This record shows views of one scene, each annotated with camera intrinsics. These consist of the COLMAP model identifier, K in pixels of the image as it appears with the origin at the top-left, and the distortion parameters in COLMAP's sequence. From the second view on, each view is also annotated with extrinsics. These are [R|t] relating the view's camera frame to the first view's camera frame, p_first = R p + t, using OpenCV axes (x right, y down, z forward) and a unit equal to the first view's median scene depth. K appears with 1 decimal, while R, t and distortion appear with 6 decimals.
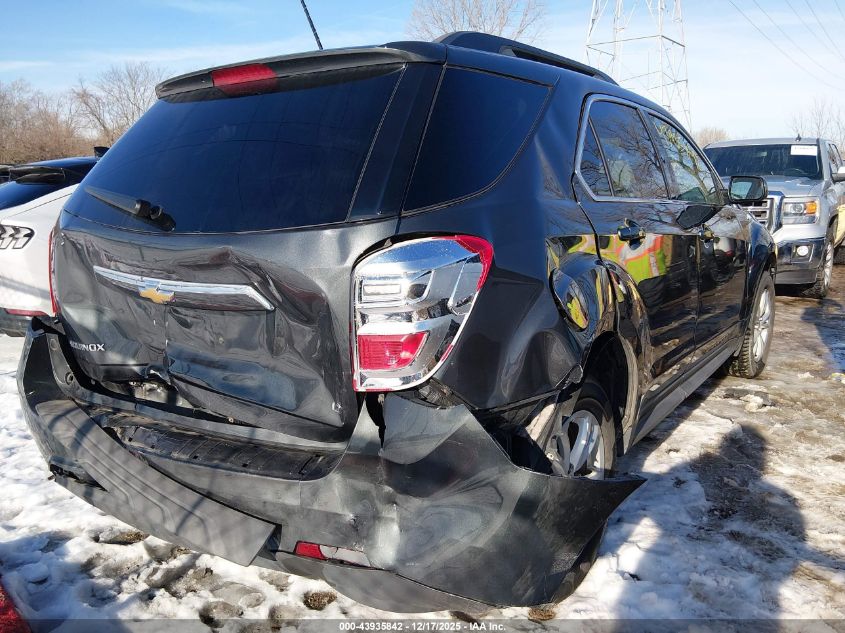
lens RADIAL K [[673.8, 0, 417.5], [0, 673.8, 309.6], [0, 0, 1]] dist [0.035279, -0.055887]
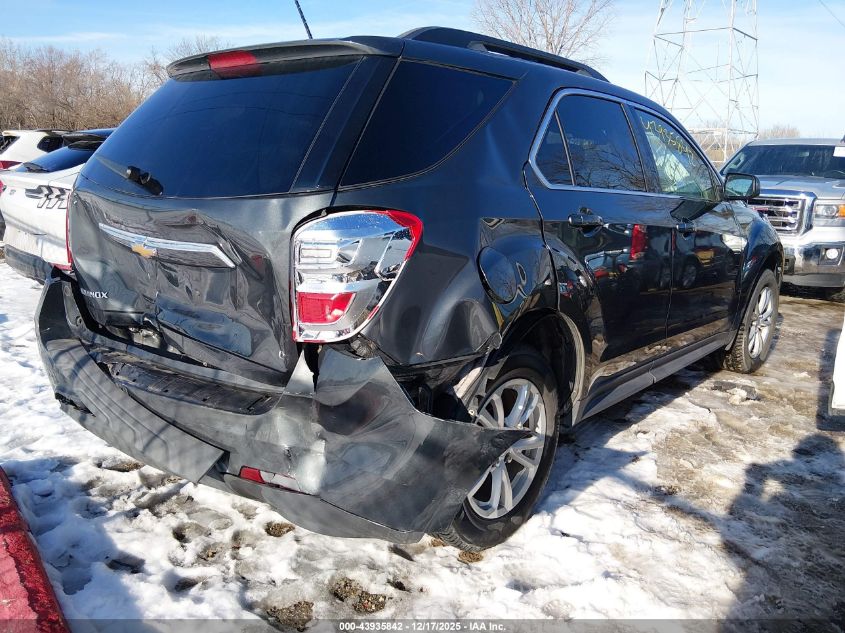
lens RADIAL K [[673.8, 0, 424.8], [0, 673.8, 313.6], [0, 0, 1]] dist [0.035279, -0.055887]
pose [[0.995550, 0.063160, -0.069930, 0.157602], [-0.061150, 0.997662, 0.030521, 0.019297], [0.071694, -0.026109, 0.997085, -0.104978]]
